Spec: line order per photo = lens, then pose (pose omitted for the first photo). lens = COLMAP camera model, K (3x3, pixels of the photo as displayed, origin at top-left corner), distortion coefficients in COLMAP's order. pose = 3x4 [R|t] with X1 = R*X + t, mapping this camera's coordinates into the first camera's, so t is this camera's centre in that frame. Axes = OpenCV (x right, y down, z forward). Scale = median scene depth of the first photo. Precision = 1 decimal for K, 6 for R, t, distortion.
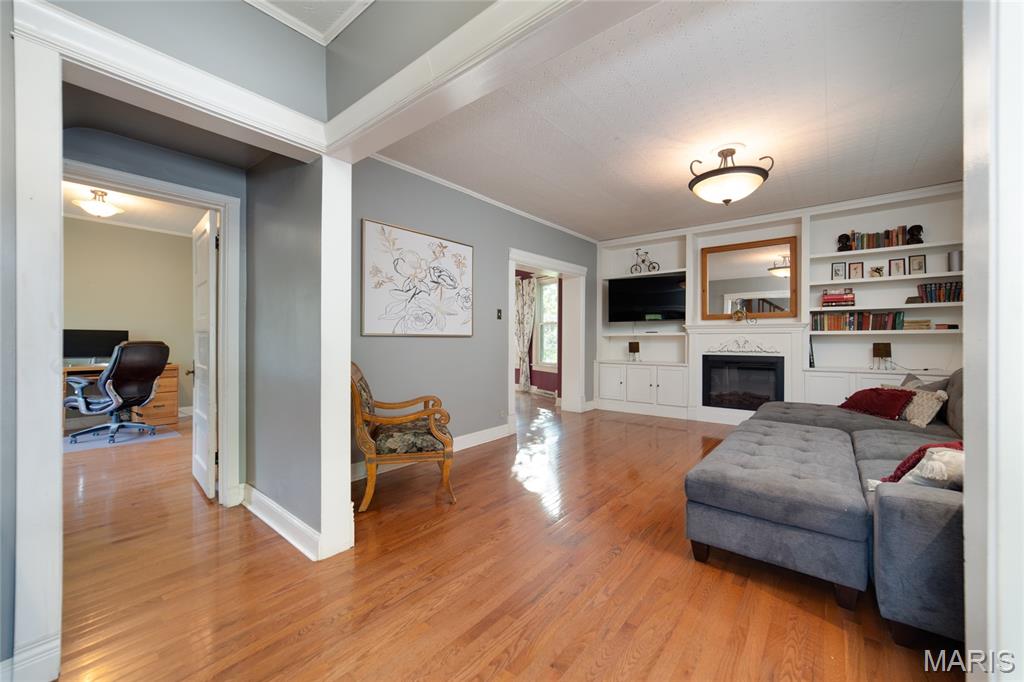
lens RADIAL K [[401.6, 0, 512.0], [0, 401.6, 335.6], [0, 0, 1]] dist [-0.009739, 0.001995]
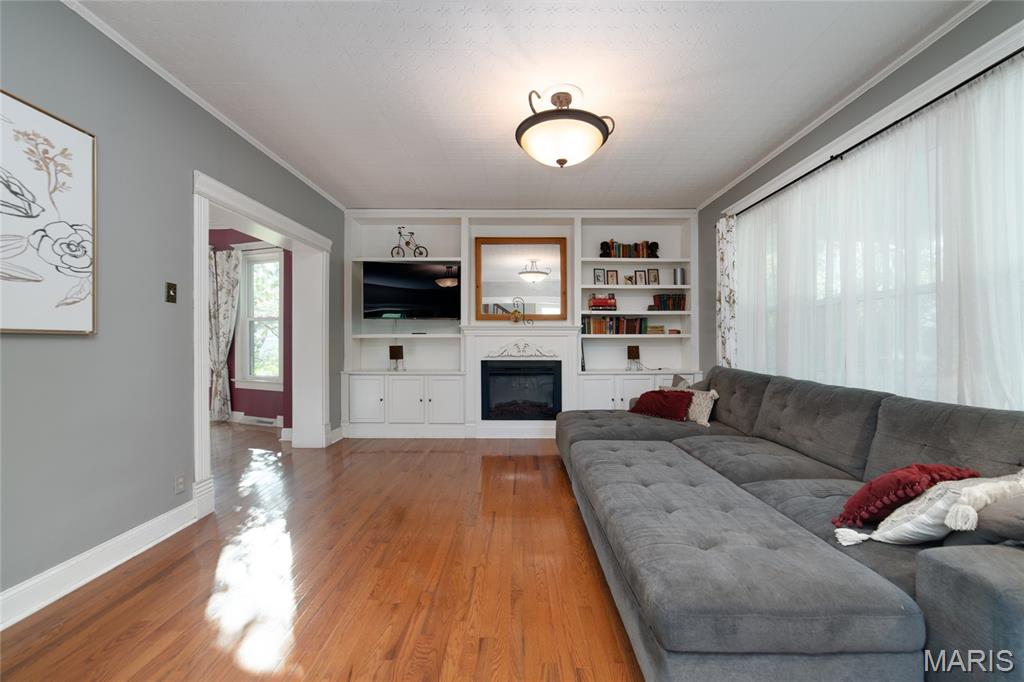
lens RADIAL K [[401.6, 0, 513.6], [0, 401.6, 346.2], [0, 0, 1]] dist [-0.009739, 0.001995]
pose [[0.776945, -0.003549, 0.629558, -0.012272], [-0.007389, 0.999864, 0.014756, 0.005005], [-0.629525, -0.016116, 0.776813, 0.330270]]
